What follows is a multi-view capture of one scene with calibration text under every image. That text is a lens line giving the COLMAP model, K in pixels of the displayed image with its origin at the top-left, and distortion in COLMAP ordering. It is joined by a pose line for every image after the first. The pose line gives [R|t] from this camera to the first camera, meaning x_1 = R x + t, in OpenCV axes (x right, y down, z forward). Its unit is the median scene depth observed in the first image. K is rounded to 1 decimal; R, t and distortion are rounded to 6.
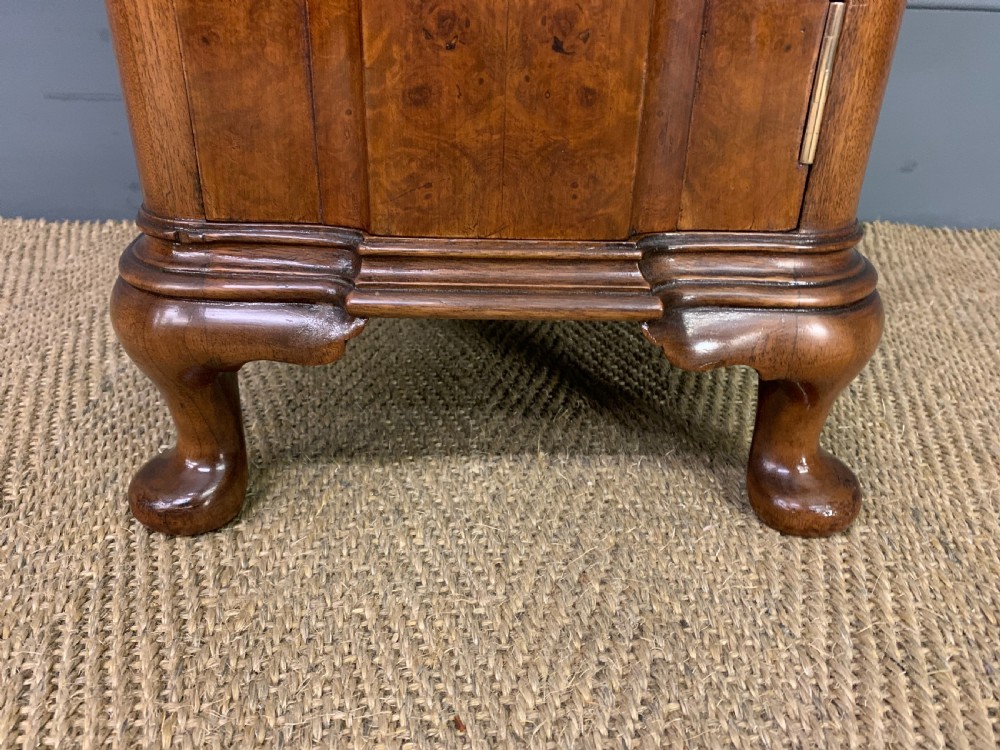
lens RADIAL K [[767.1, 0, 504.8], [0, 767.1, 393.0], [0, 0, 1]] dist [0.028575, -0.015752]
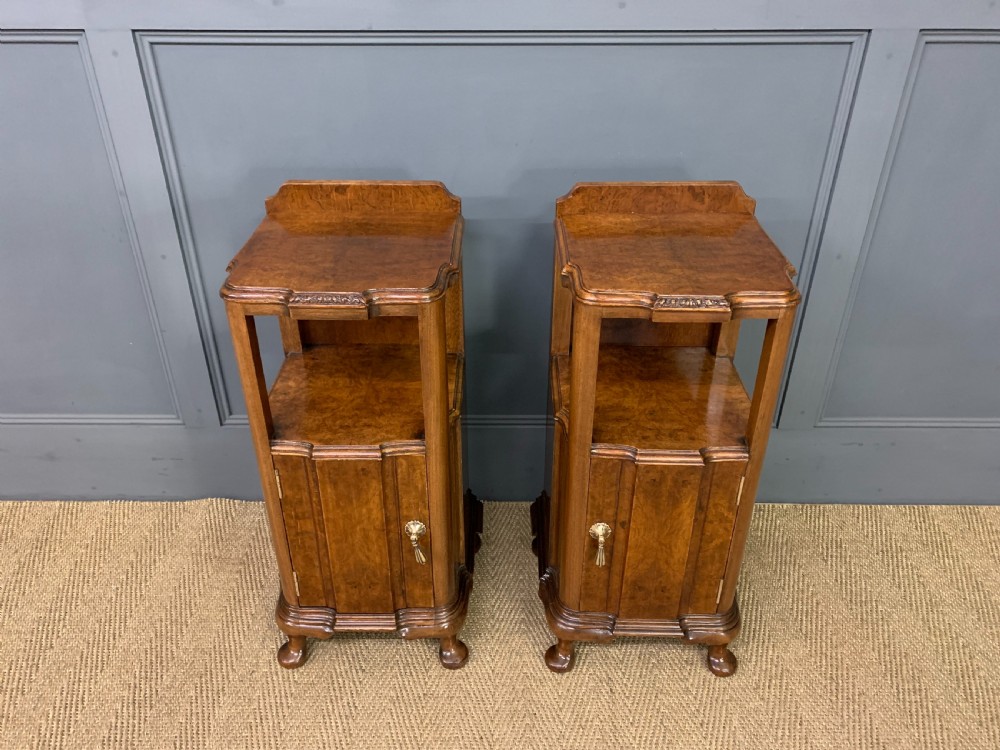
lens RADIAL K [[767.1, 0, 490.0], [0, 767.1, 370.9], [0, 0, 1]] dist [0.028575, -0.015752]
pose [[0.998080, 0.006389, -0.061609, -0.640356], [-0.003415, 0.998829, 0.048257, -1.826694], [0.061845, -0.047954, 0.996933, -3.390000]]
